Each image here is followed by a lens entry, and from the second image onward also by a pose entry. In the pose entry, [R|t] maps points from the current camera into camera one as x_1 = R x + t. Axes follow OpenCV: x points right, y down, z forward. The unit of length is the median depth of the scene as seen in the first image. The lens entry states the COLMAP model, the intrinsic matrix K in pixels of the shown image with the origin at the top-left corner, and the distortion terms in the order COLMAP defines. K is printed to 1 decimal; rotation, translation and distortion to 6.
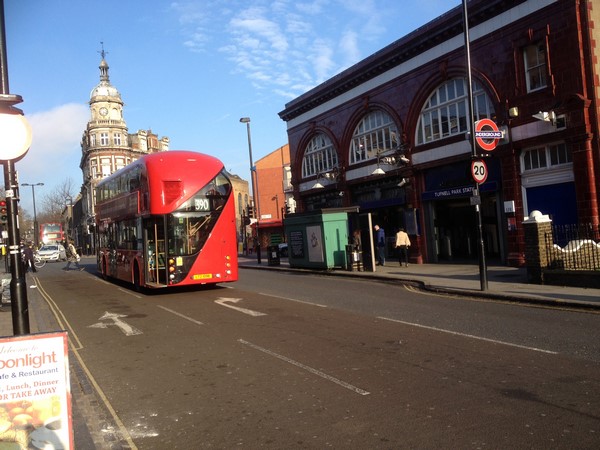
lens RADIAL K [[571.5, 0, 300.0], [0, 571.5, 225.0], [0, 0, 1]] dist [0.135644, -0.240857]
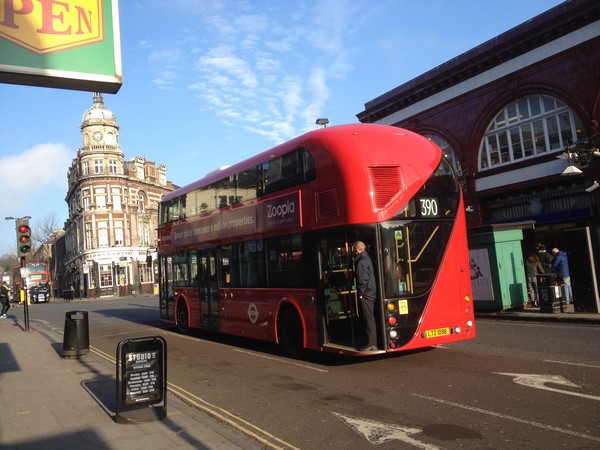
lens RADIAL K [[571.5, 0, 300.0], [0, 571.5, 225.0], [0, 0, 1]] dist [0.135644, -0.240857]
pose [[0.998247, -0.020983, 0.055342, -0.076962], [0.024369, 0.997826, -0.061228, 0.003346], [-0.053937, 0.062469, 0.996588, 0.097676]]
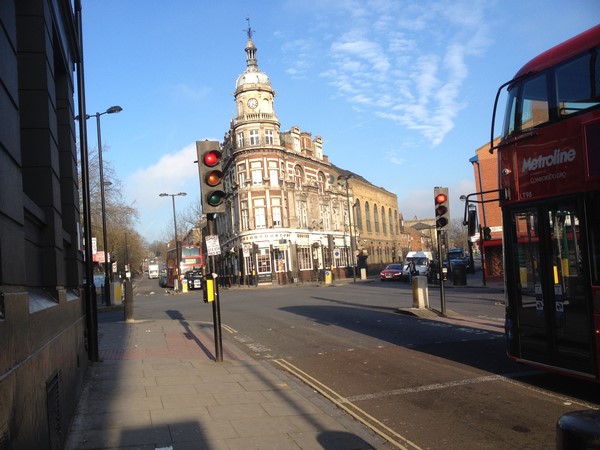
lens RADIAL K [[571.5, 0, 300.0], [0, 571.5, 225.0], [0, 0, 1]] dist [0.135644, -0.240857]
pose [[0.985647, -0.025391, -0.166897, -0.143544], [0.017981, 0.998790, -0.045765, 0.007441], [0.167857, 0.042107, 0.984912, 0.237168]]
